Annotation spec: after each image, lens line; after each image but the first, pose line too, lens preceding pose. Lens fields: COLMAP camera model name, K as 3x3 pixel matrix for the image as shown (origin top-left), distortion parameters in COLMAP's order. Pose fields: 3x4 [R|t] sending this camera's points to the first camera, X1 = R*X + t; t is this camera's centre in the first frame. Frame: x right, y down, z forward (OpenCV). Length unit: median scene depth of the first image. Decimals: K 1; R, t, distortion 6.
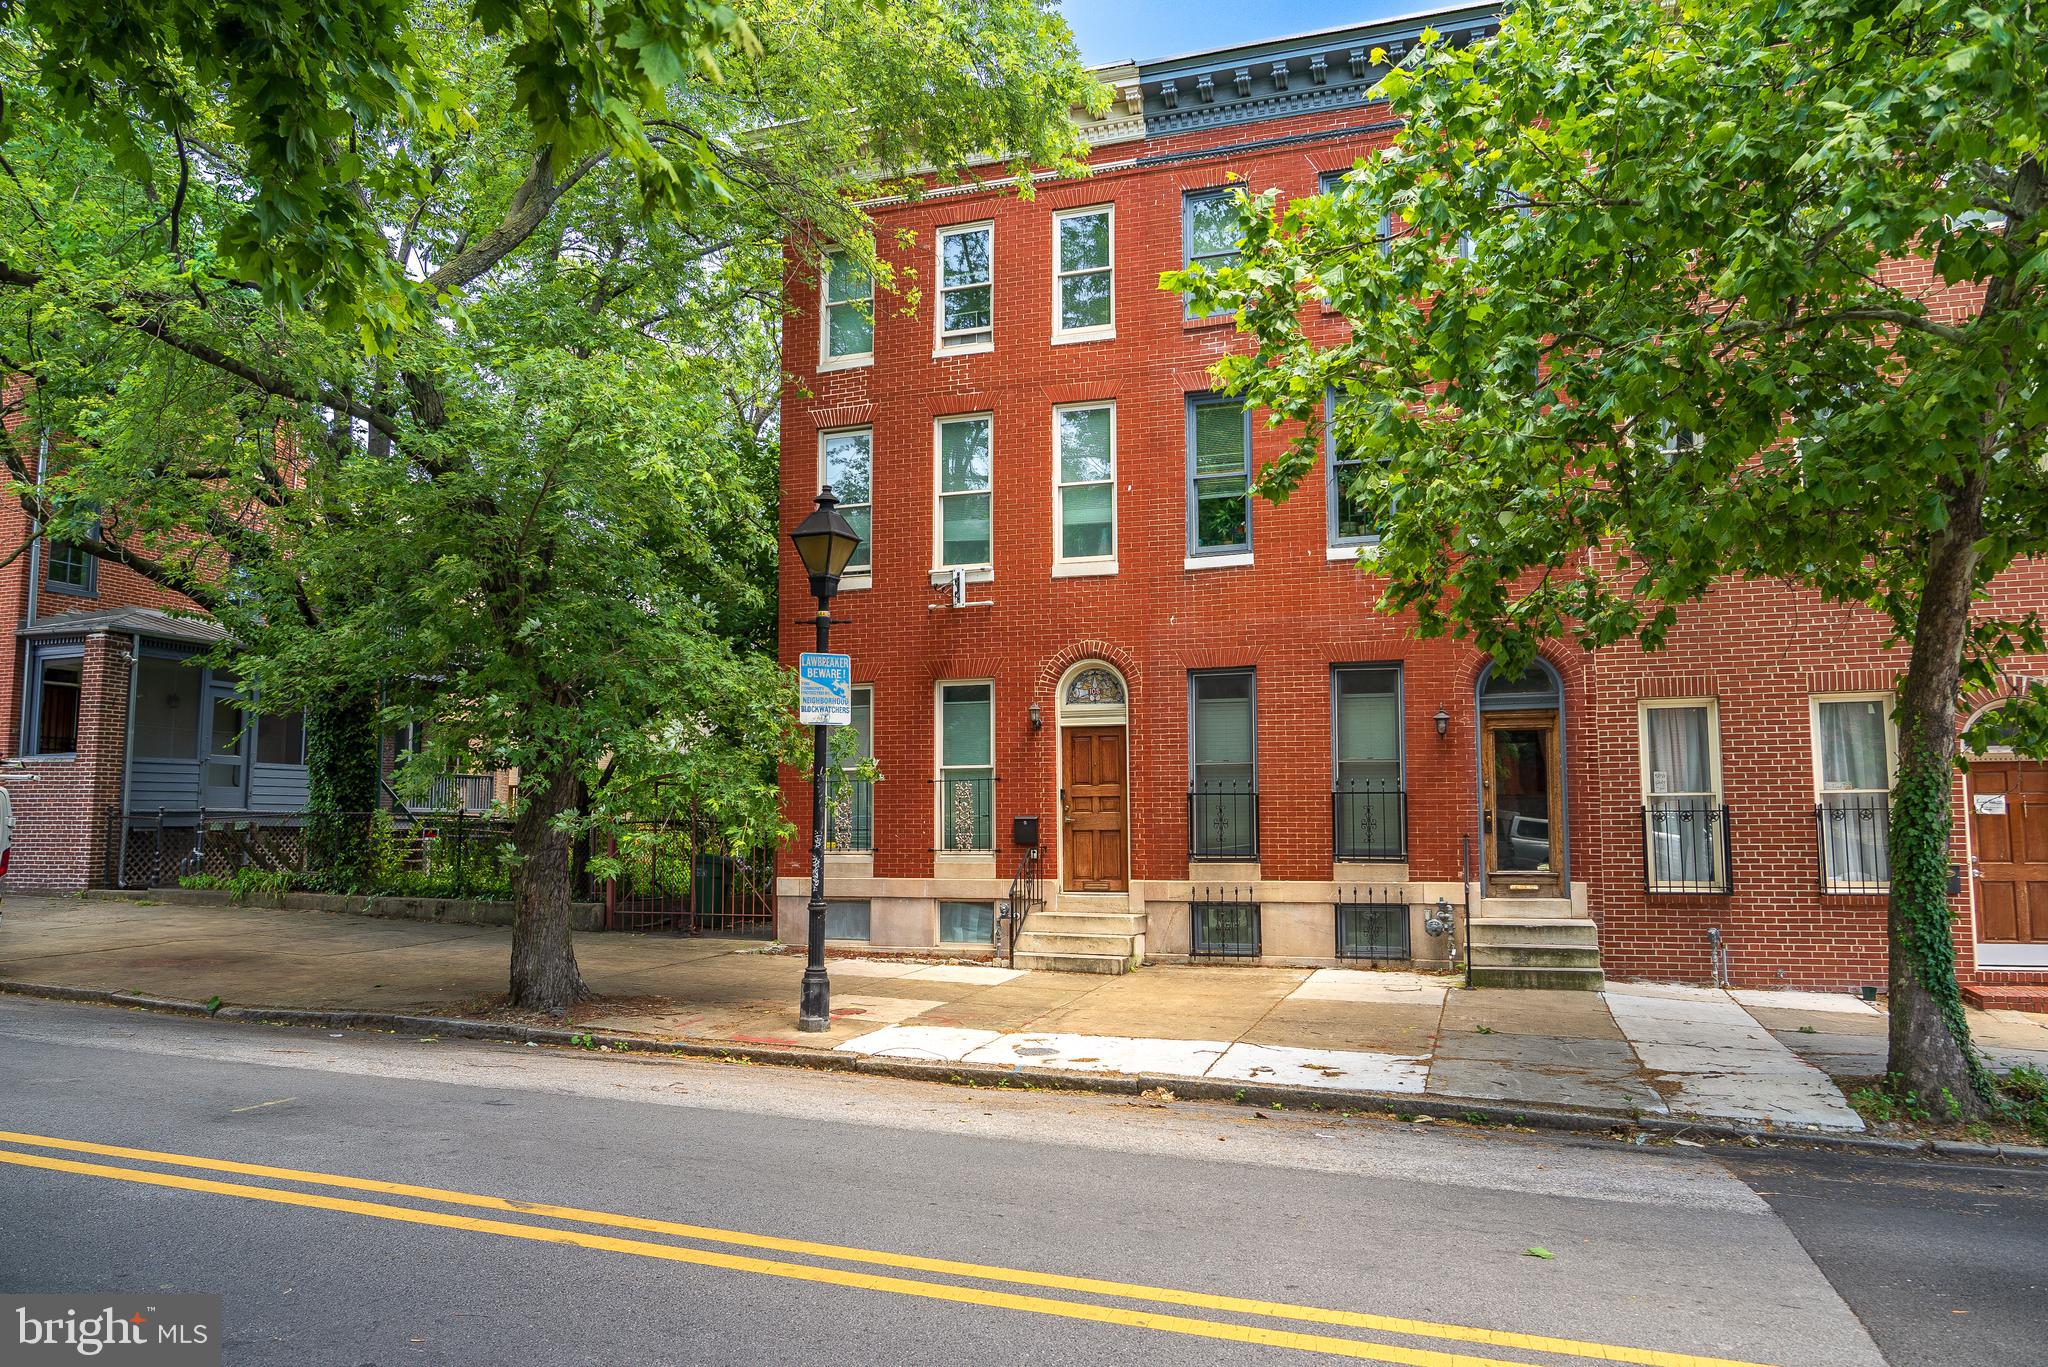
lens RADIAL K [[1357.0, 0, 1025.7], [0, 1357.0, 683.6], [0, 0, 1]] dist [-0.027364, -0.000550]
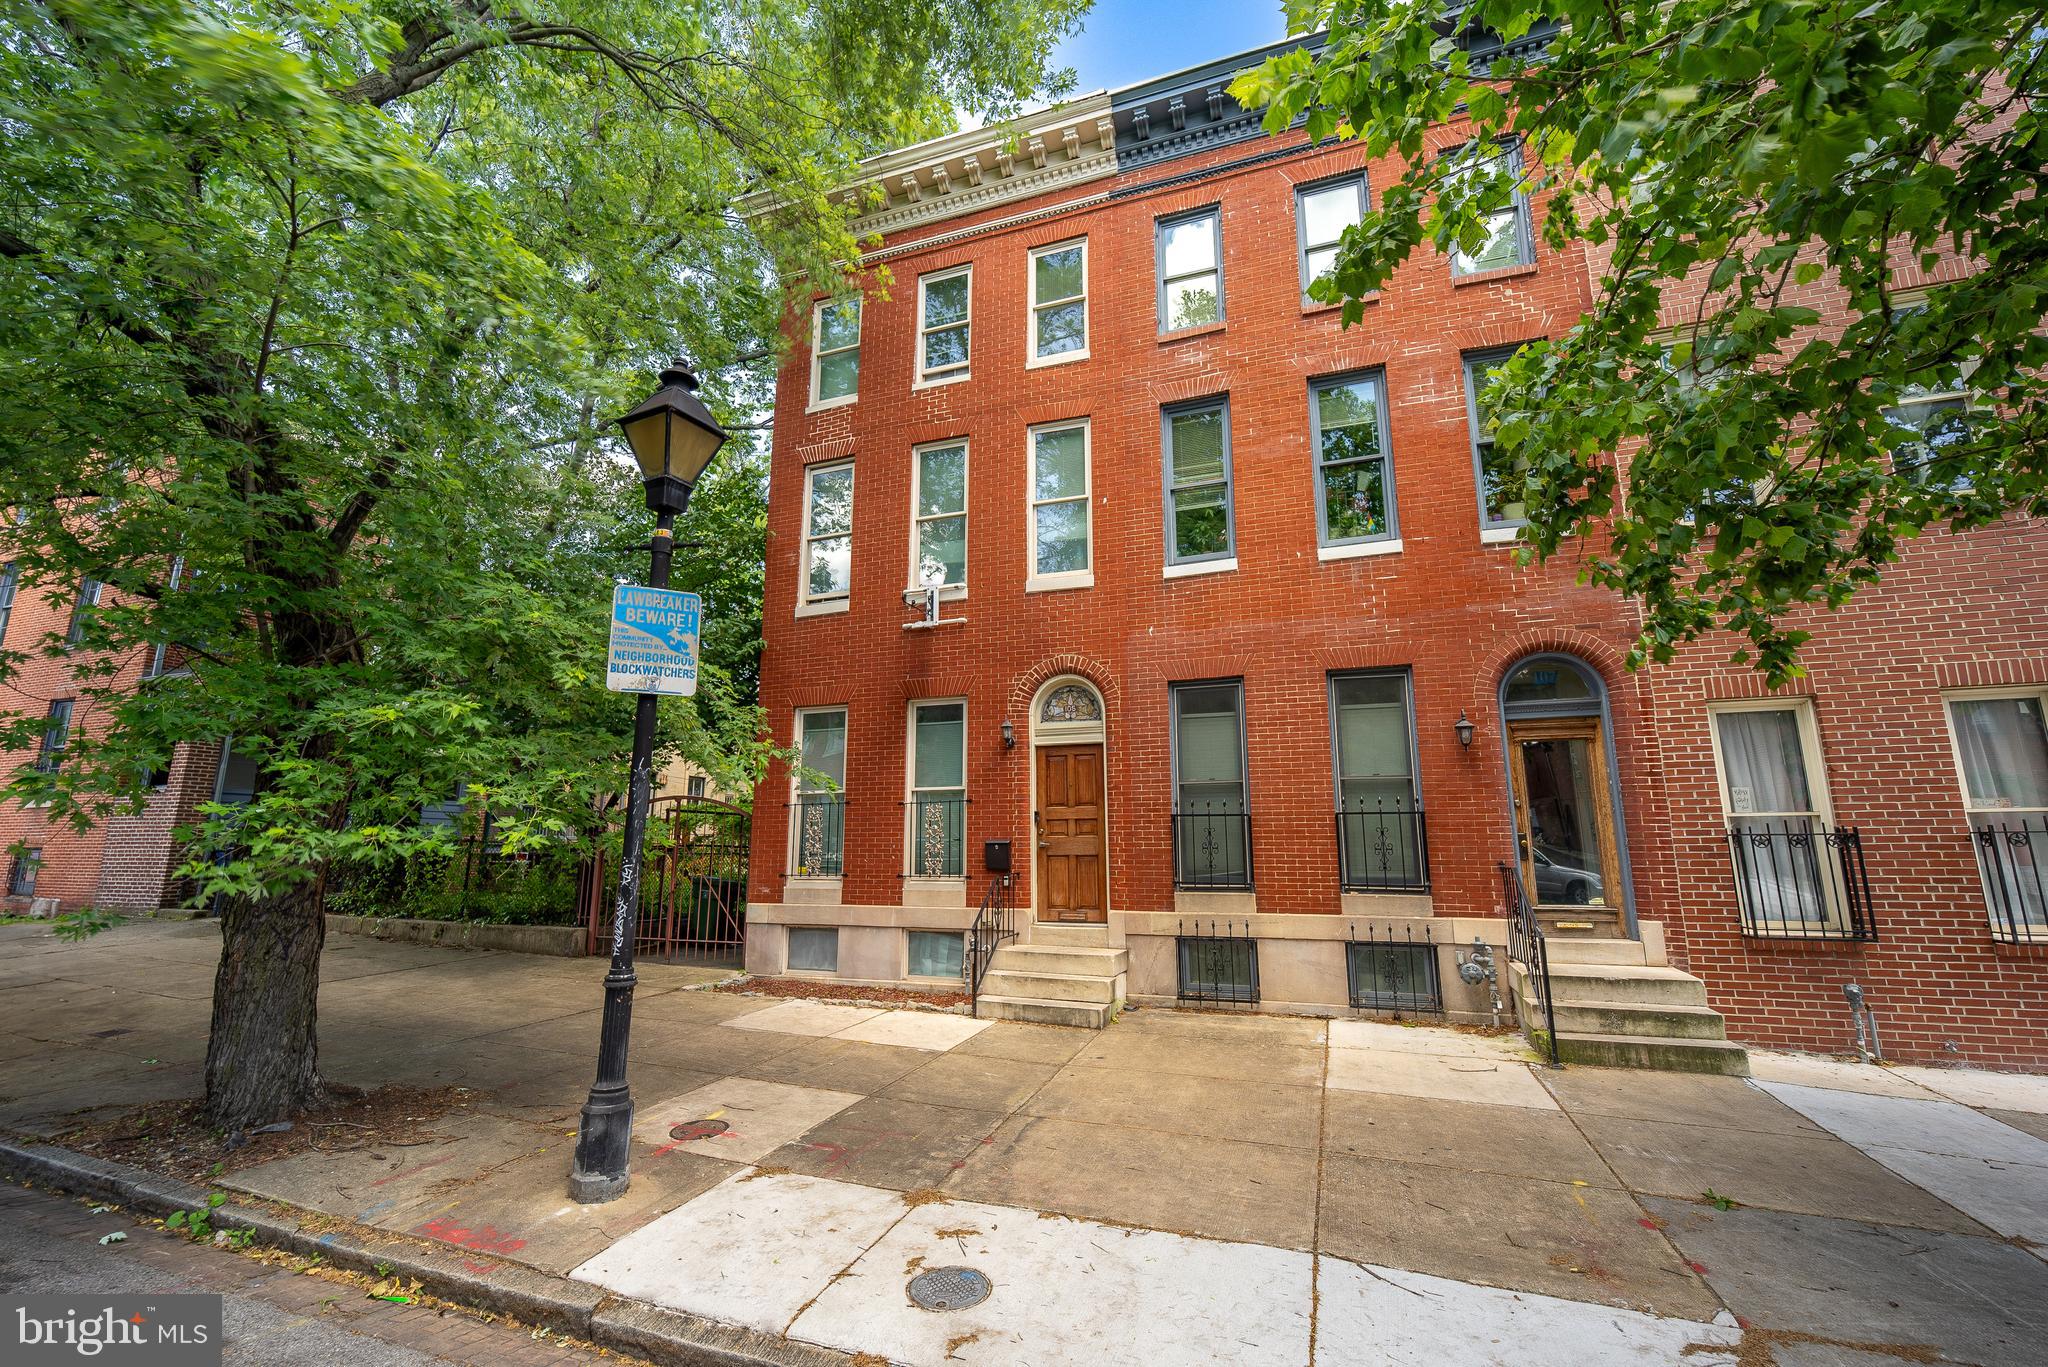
lens RADIAL K [[845.3, 0, 1023.3], [0, 845.3, 684.3], [0, 0, 1]] dist [-0.000053, -0.000984]
pose [[0.999925, -0.000750, -0.012204, 0.026408], [-0.000341, 0.996015, -0.089188, 0.044237], [0.012222, 0.089185, 0.995940, 0.422421]]
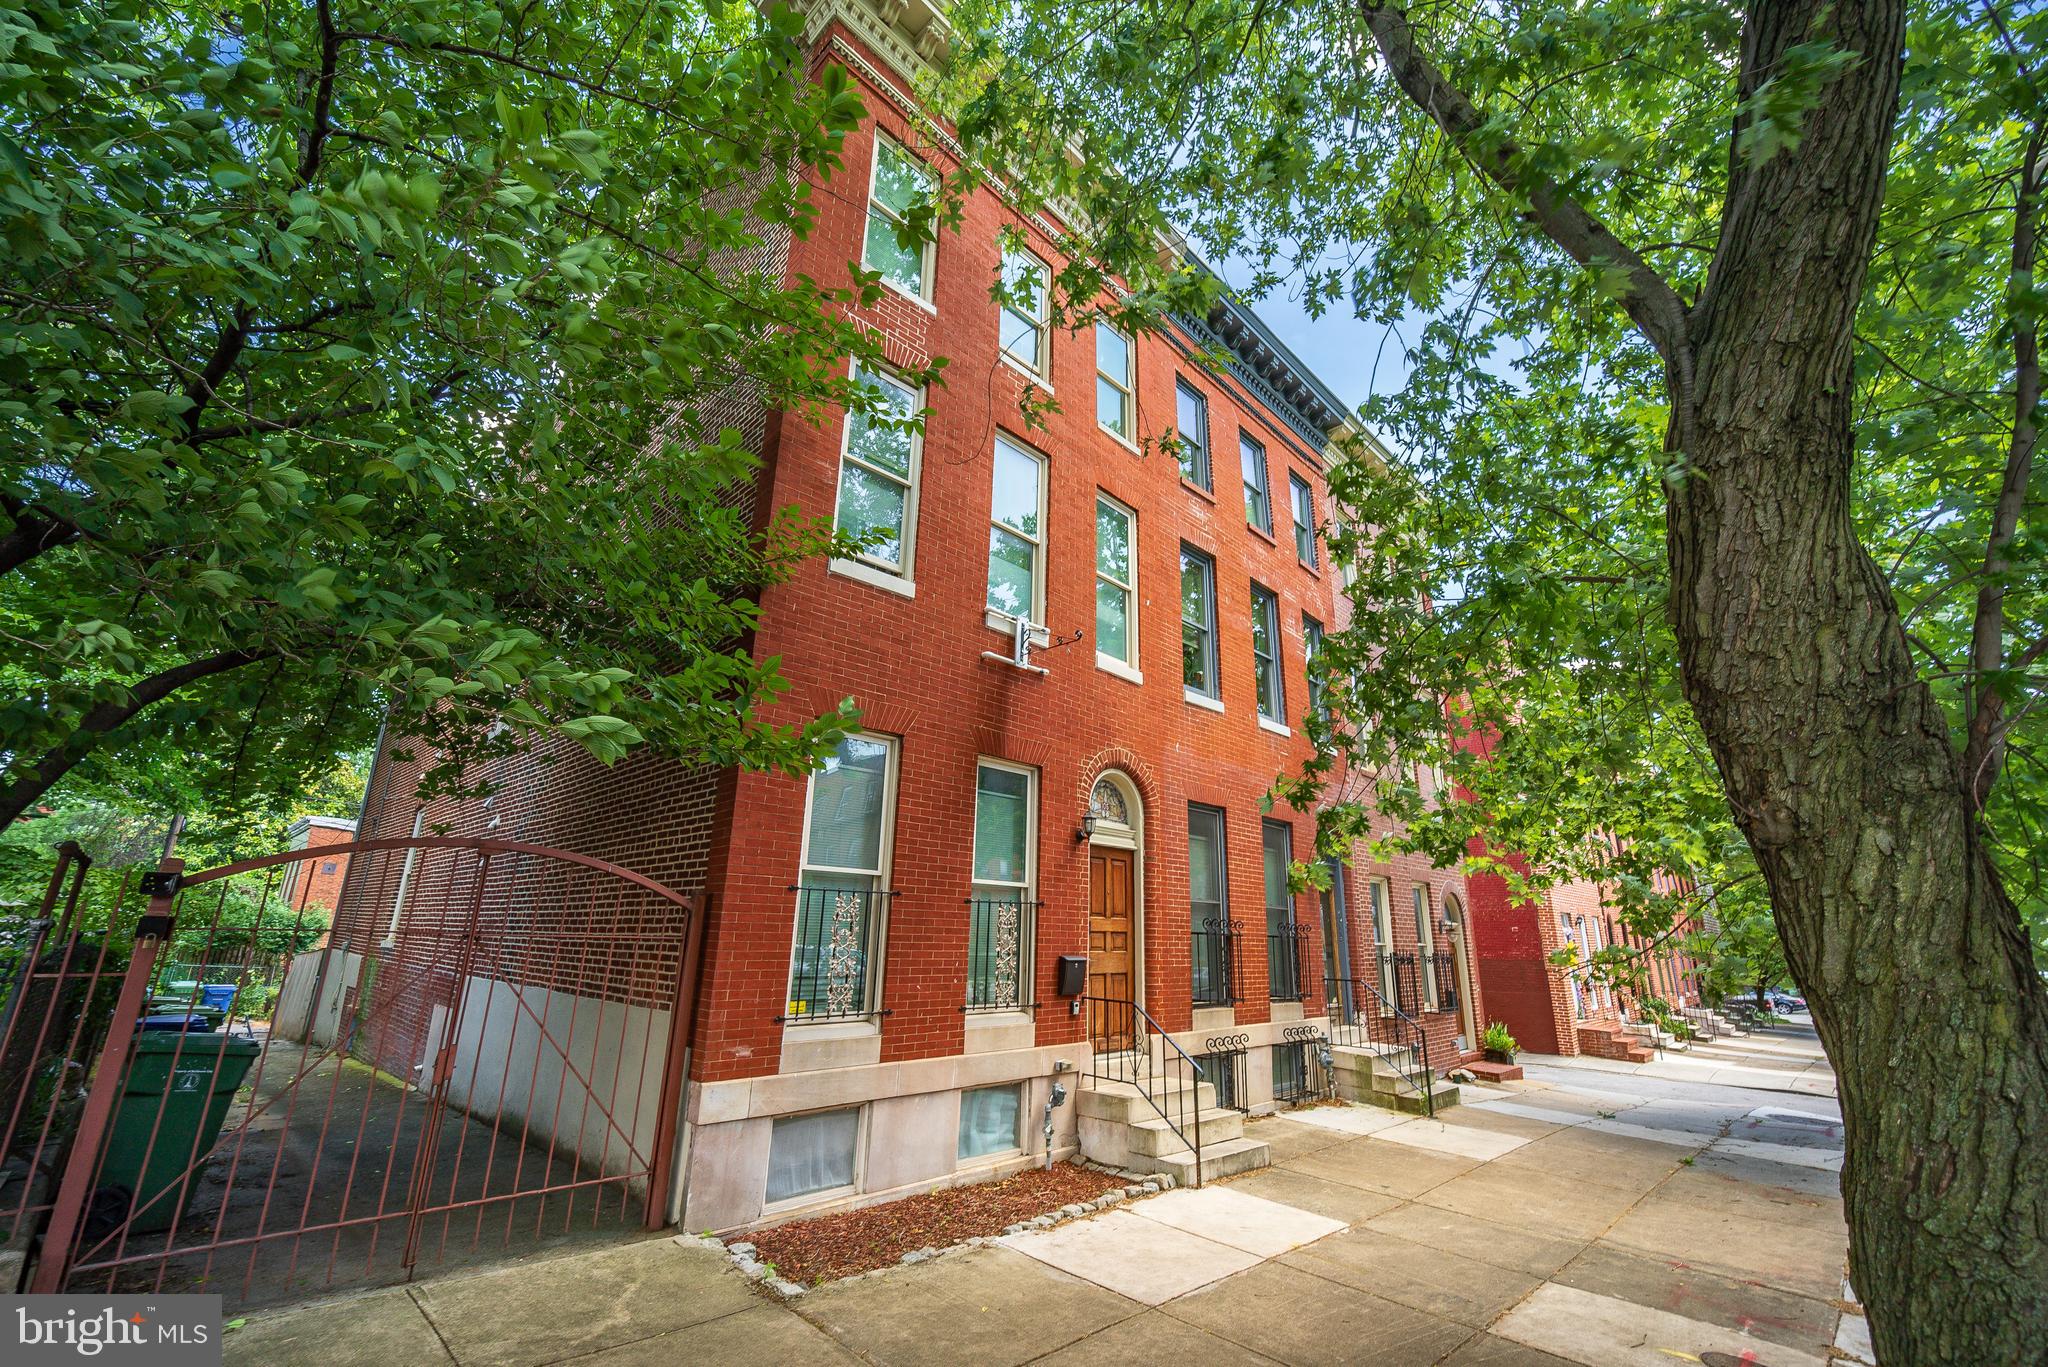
lens RADIAL K [[845.3, 0, 1023.9], [0, 845.3, 677.9], [0, 0, 1]] dist [-0.000053, -0.000984]
pose [[0.423862, 0.277424, 0.862193, -0.487666], [-0.121733, 0.960747, -0.249290, 0.071791], [-0.897509, 0.000707, 0.440996, 0.848488]]
